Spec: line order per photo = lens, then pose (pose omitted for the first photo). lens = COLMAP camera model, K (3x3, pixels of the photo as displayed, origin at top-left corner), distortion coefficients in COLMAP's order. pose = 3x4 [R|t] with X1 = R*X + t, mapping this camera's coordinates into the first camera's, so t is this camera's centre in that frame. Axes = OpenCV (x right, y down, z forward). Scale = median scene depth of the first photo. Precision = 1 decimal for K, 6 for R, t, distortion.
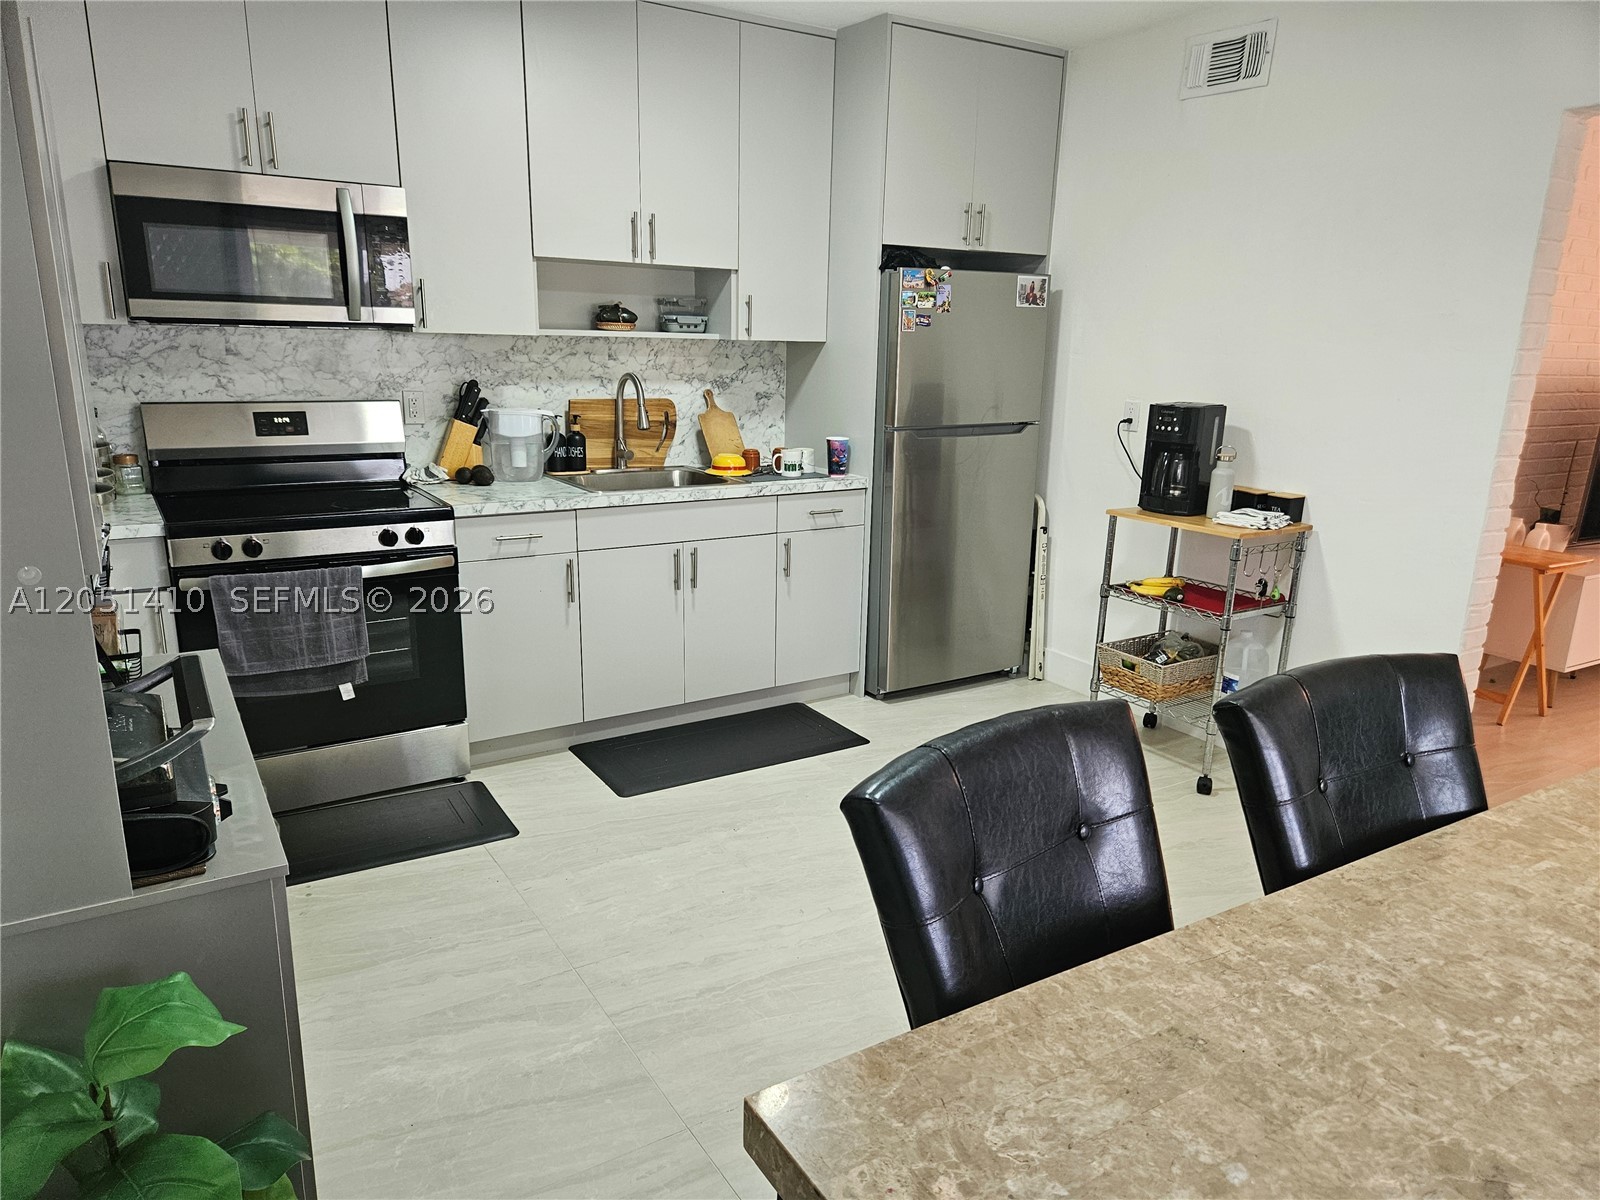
lens RADIAL K [[1061.7, 0, 810.6], [0, 1061.7, 605.3], [0, 0, 1]] dist [0.061255, -0.046473]
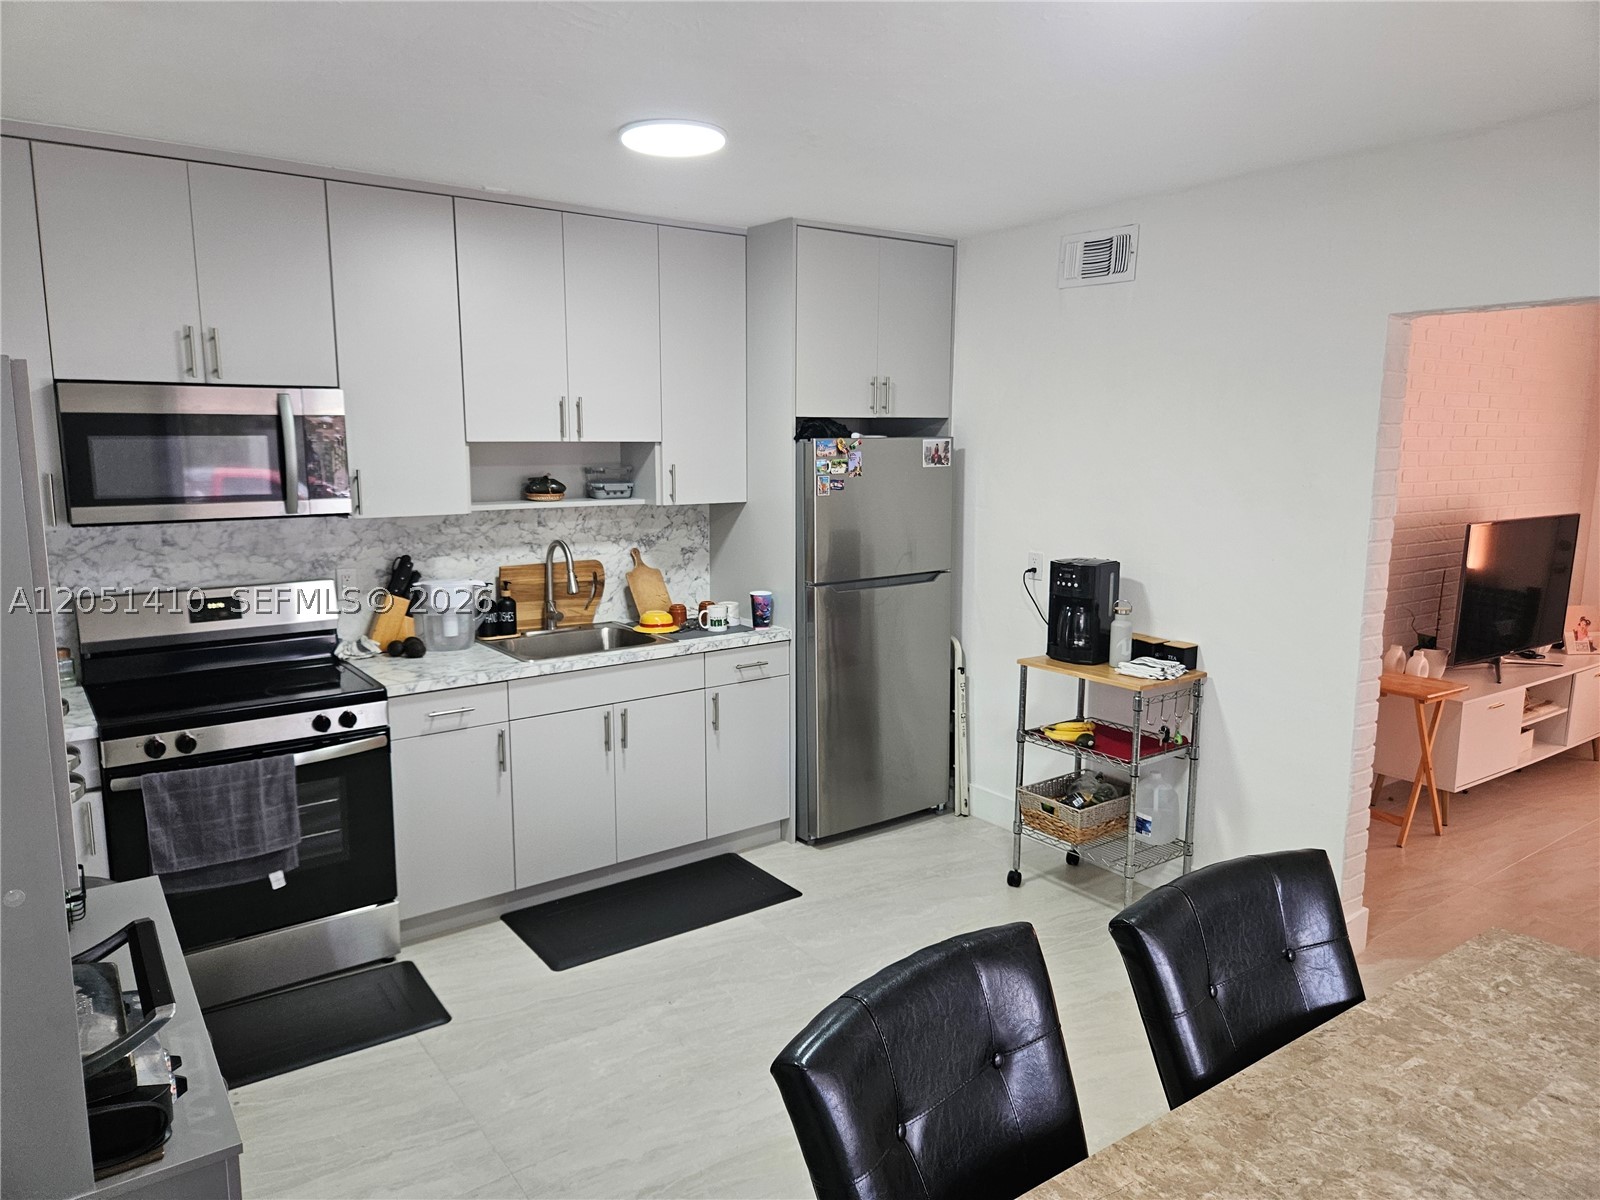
lens RADIAL K [[1061.7, 0, 795.2], [0, 1061.7, 586.3], [0, 0, 1]] dist [0.061255, -0.046473]
pose [[0.998005, -0.030882, 0.055066, 0.002516], [0.036681, 0.993517, -0.107606, -0.060648], [-0.051386, 0.109411, 0.992667, -0.047031]]
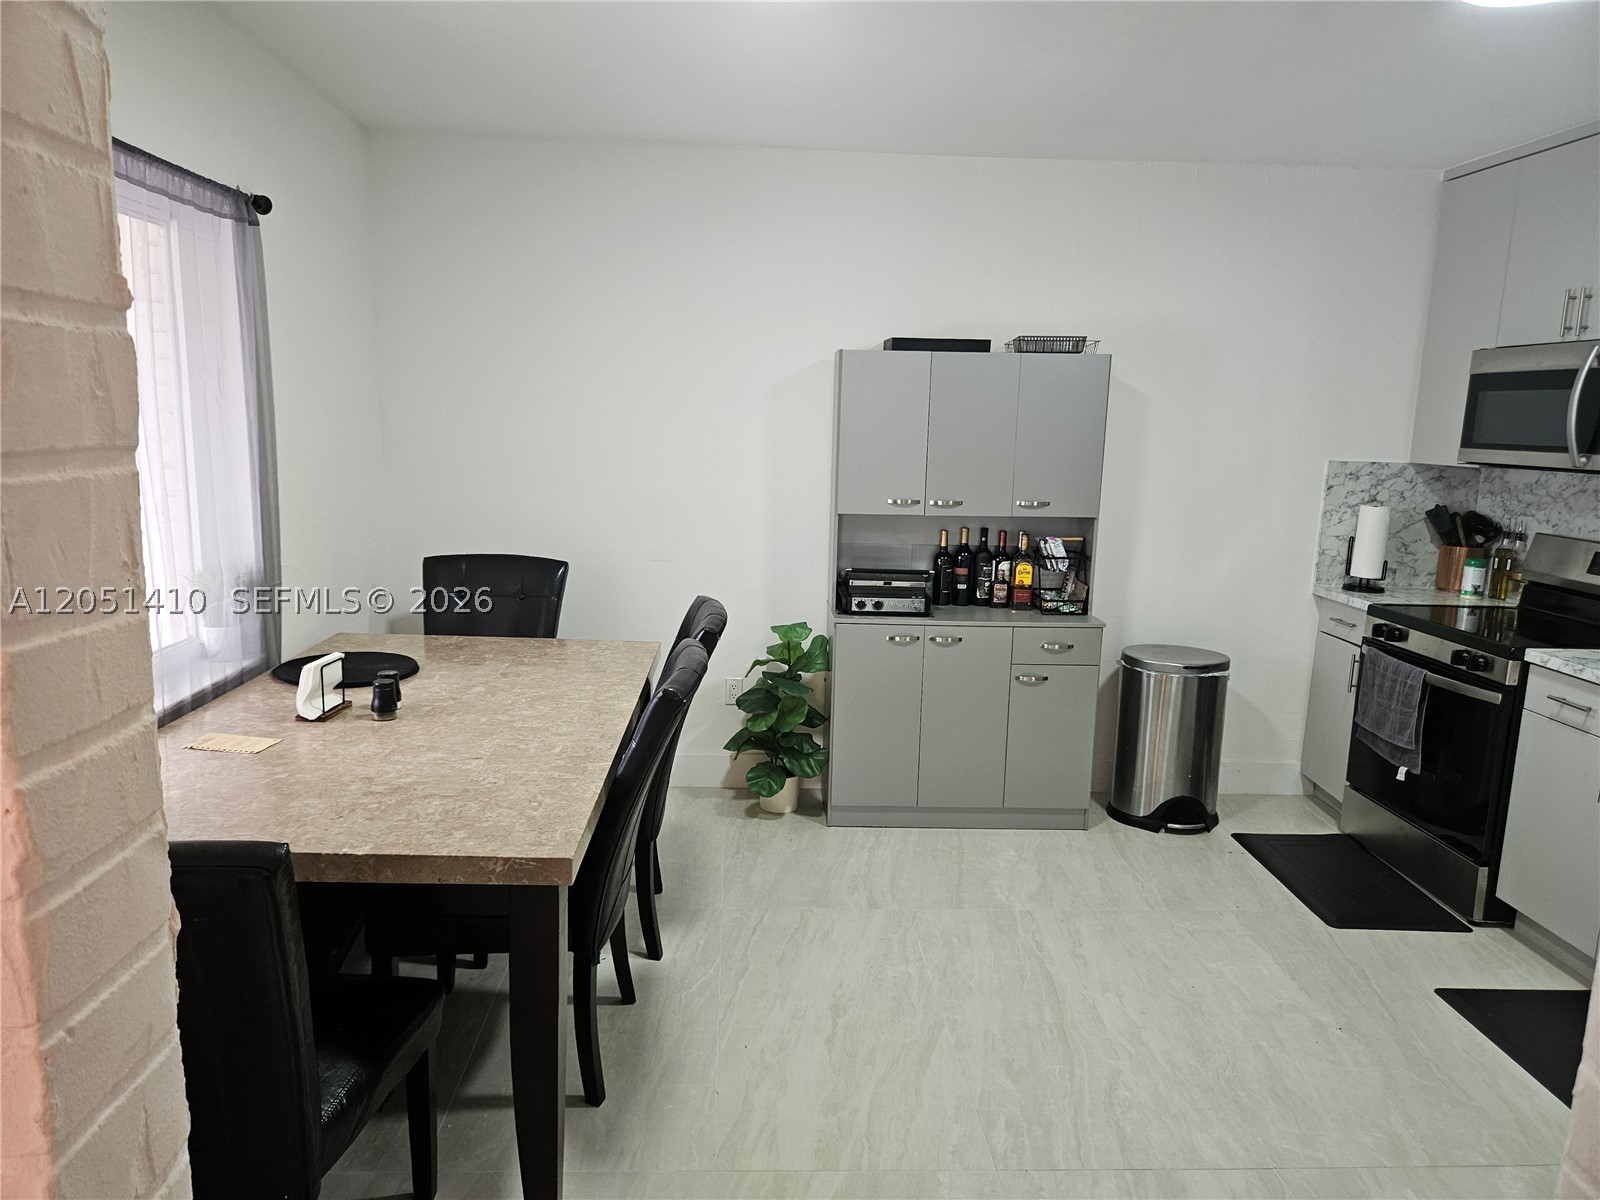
lens RADIAL K [[1061.7, 0, 802.6], [0, 1061.7, 590.6], [0, 0, 1]] dist [0.061255, -0.046473]
pose [[-0.484735, 0.107433, -0.868038, 0.796962], [-0.258421, 0.930532, 0.259477, -0.217959], [0.835614, 0.350097, -0.423299, 0.807649]]
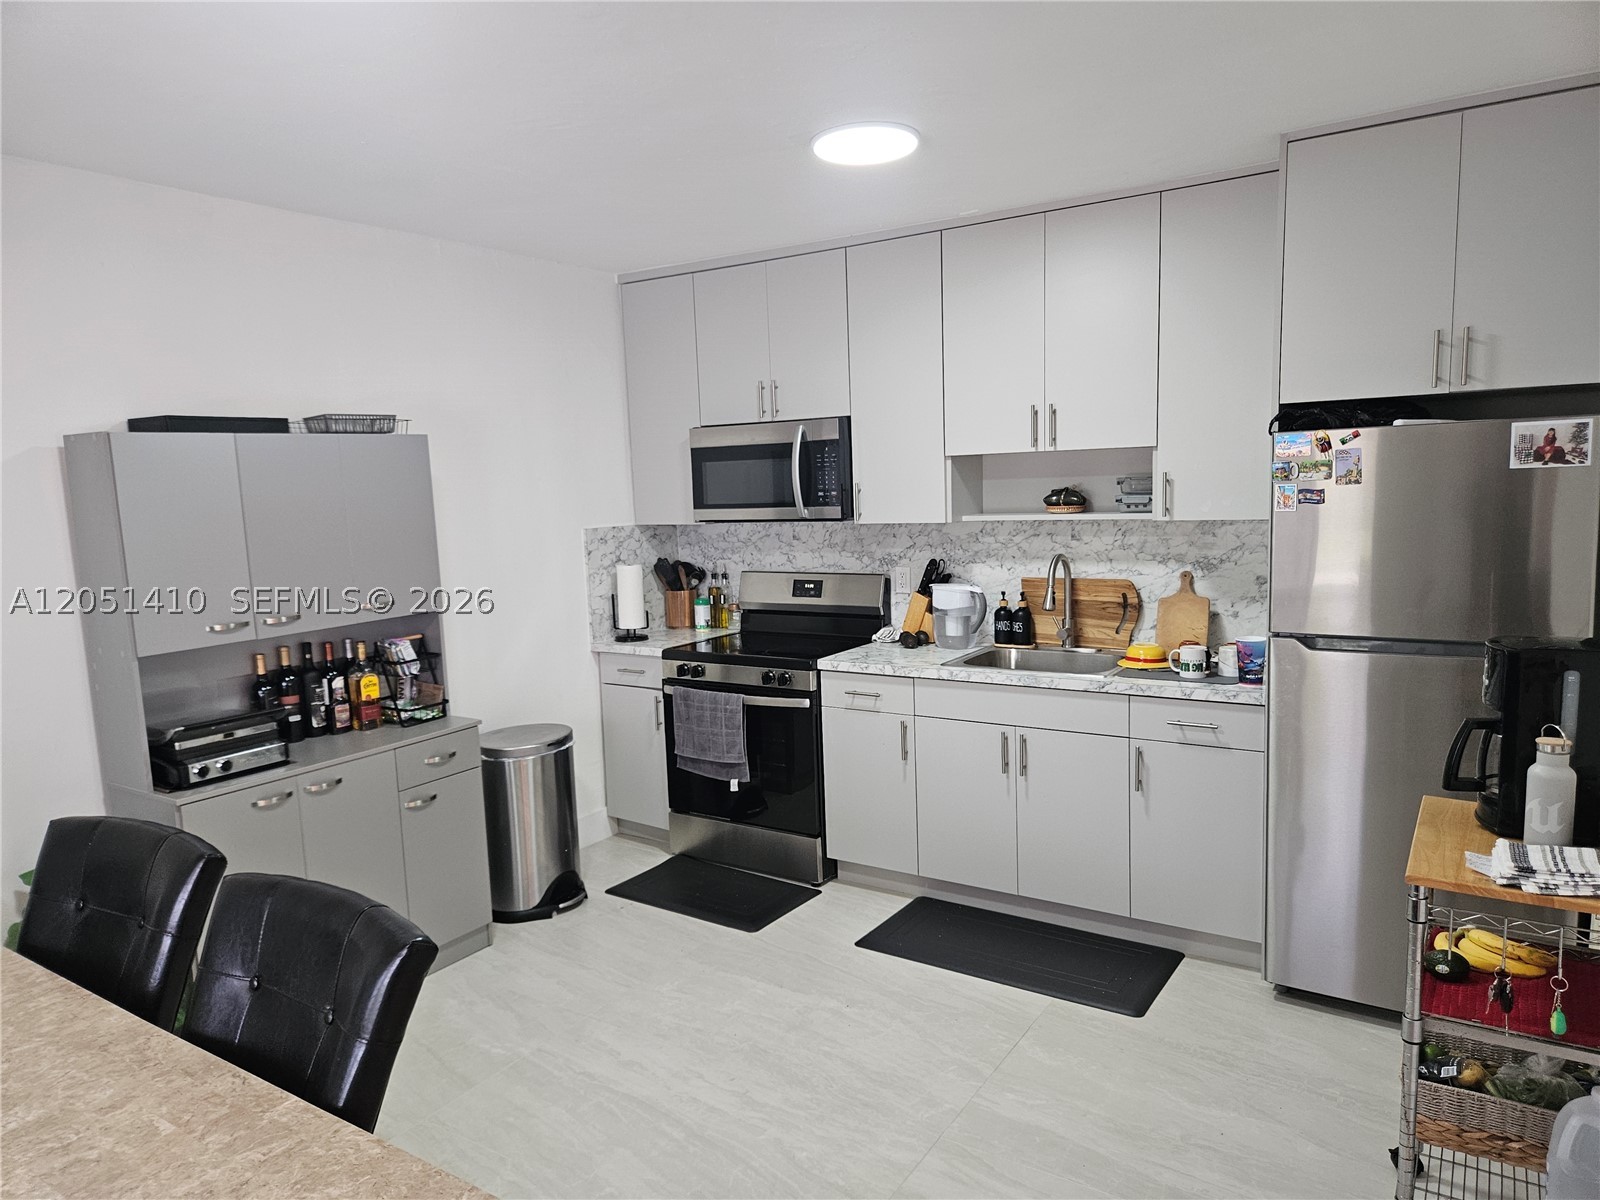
lens RADIAL K [[1061.7, 0, 790.5], [0, 1061.7, 607.1], [0, 0, 1]] dist [0.061255, -0.046473]
pose [[0.410430, 0.072166, -0.909032, 0.739035], [-0.185112, 0.982702, -0.005564, -0.135082], [0.892906, 0.170556, 0.416689, 0.423038]]
